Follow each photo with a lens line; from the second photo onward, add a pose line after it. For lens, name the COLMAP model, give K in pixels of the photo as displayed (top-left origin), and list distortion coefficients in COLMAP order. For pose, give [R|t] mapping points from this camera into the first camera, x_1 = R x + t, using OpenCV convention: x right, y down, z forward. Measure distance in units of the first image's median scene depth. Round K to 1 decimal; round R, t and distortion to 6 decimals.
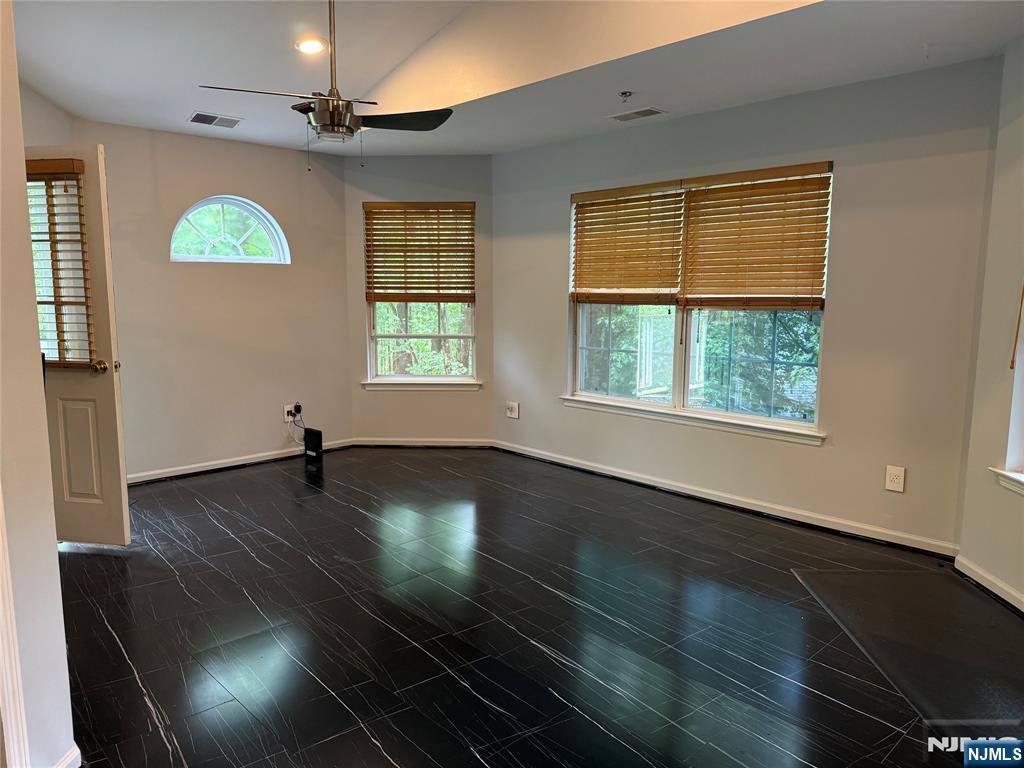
lens RADIAL K [[770.0, 0, 512.0], [0, 770.0, 384.0], [0, 0, 1]] dist [0.202687, -0.318156]
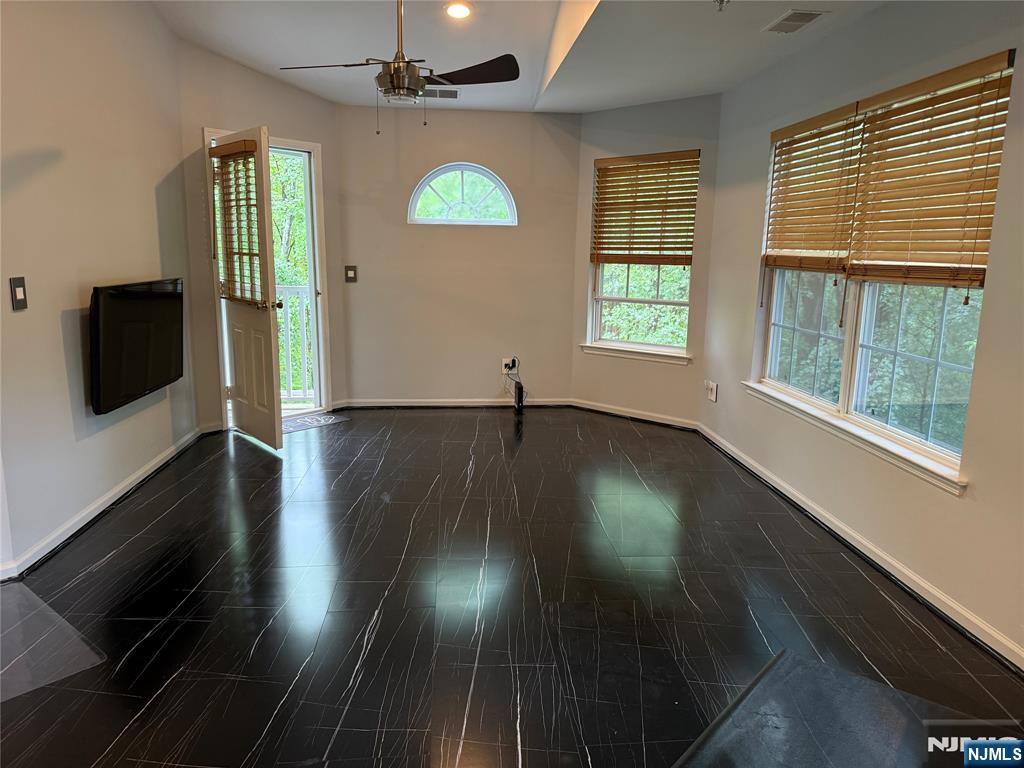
lens RADIAL K [[769.4, 0, 512.0], [0, 769.4, 384.0], [0, 0, 1]] dist [0.129544, -0.161741]
pose [[0.759797, 0.125361, -0.637960, 0.435785], [-0.096194, 0.992111, 0.080388, -0.025970], [0.643005, 0.000289, 0.765862, 0.217467]]
